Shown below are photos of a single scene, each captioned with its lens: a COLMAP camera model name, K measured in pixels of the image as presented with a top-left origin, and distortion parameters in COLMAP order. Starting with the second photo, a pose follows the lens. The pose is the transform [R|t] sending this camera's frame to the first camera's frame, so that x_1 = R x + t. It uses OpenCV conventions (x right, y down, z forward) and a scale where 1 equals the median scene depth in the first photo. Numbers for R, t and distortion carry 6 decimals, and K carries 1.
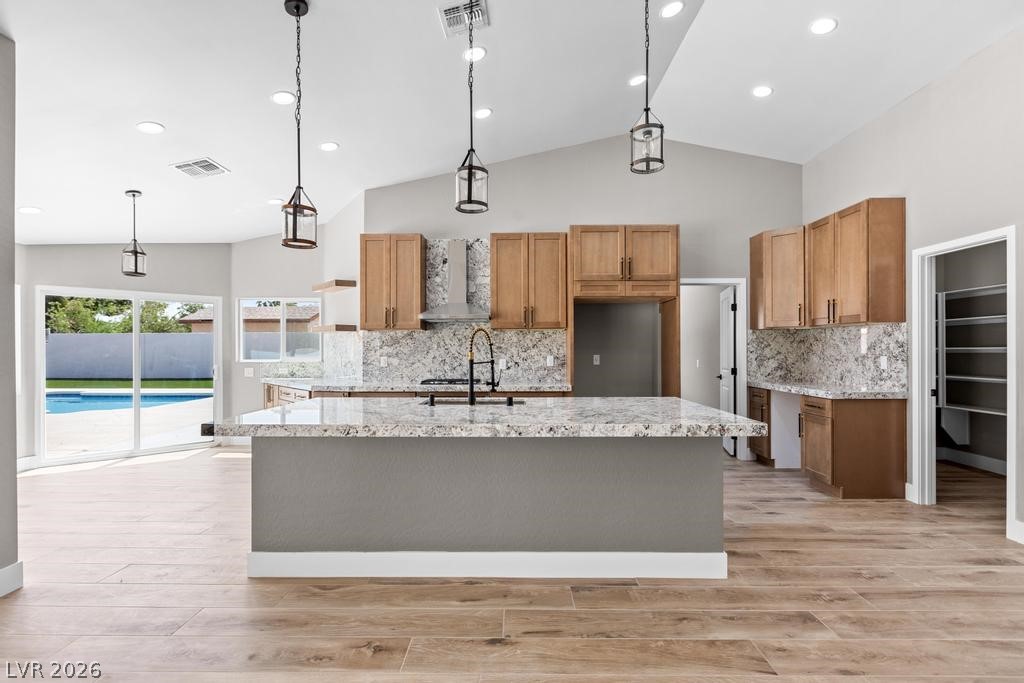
lens RADIAL K [[494.8, 0, 517.4], [0, 494.8, 348.9], [0, 0, 1]] dist [0.001273, 0.000213]
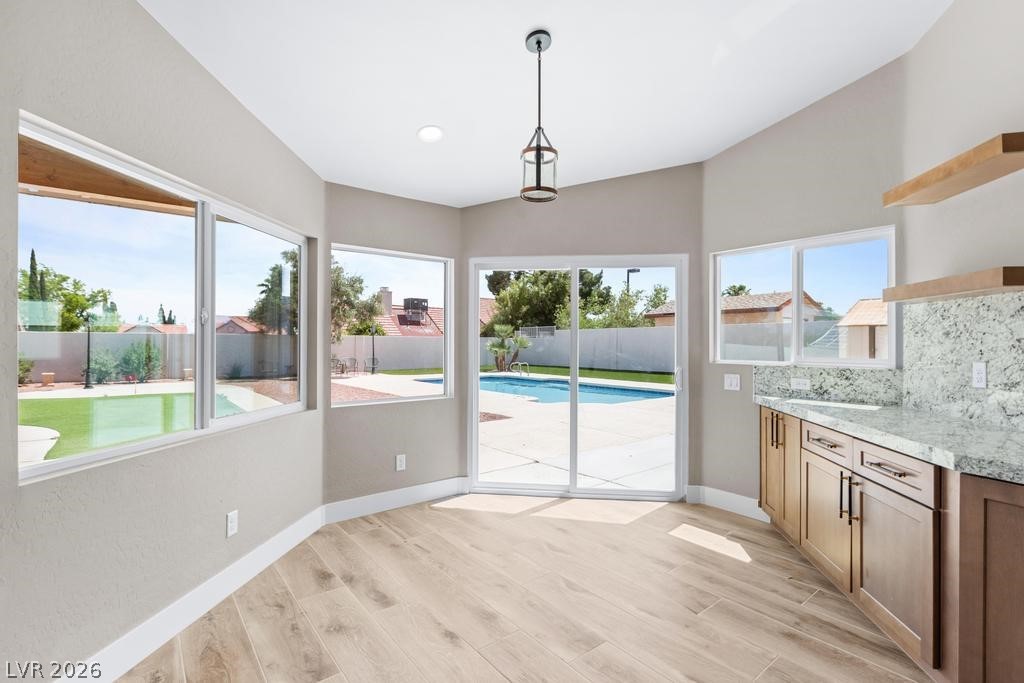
lens RADIAL K [[470.7, 0, 504.5], [0, 470.7, 343.2], [0, 0, 1]] dist [-0.005052, -0.000527]
pose [[0.624524, 0.004263, -0.780994, -0.287293], [-0.004750, 0.999987, 0.001660, 0.003327], [0.780991, 0.002673, 0.624536, 0.465968]]
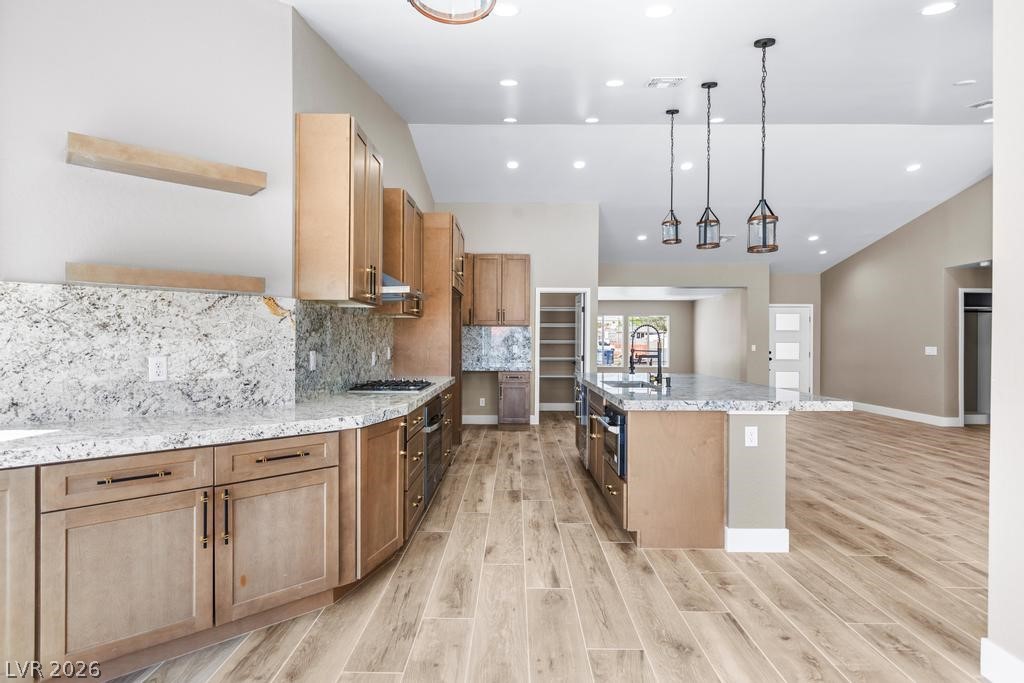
lens RADIAL K [[519.0, 0, 511.3], [0, 519.0, 341.9], [0, 0, 1]] dist [0.000210, -0.000030]
pose [[-0.003813, 0.001931, 0.999991, -0.690608], [-0.007327, 0.999971, -0.001959, 0.004613], [-0.999966, -0.007335, -0.003799, 0.675407]]
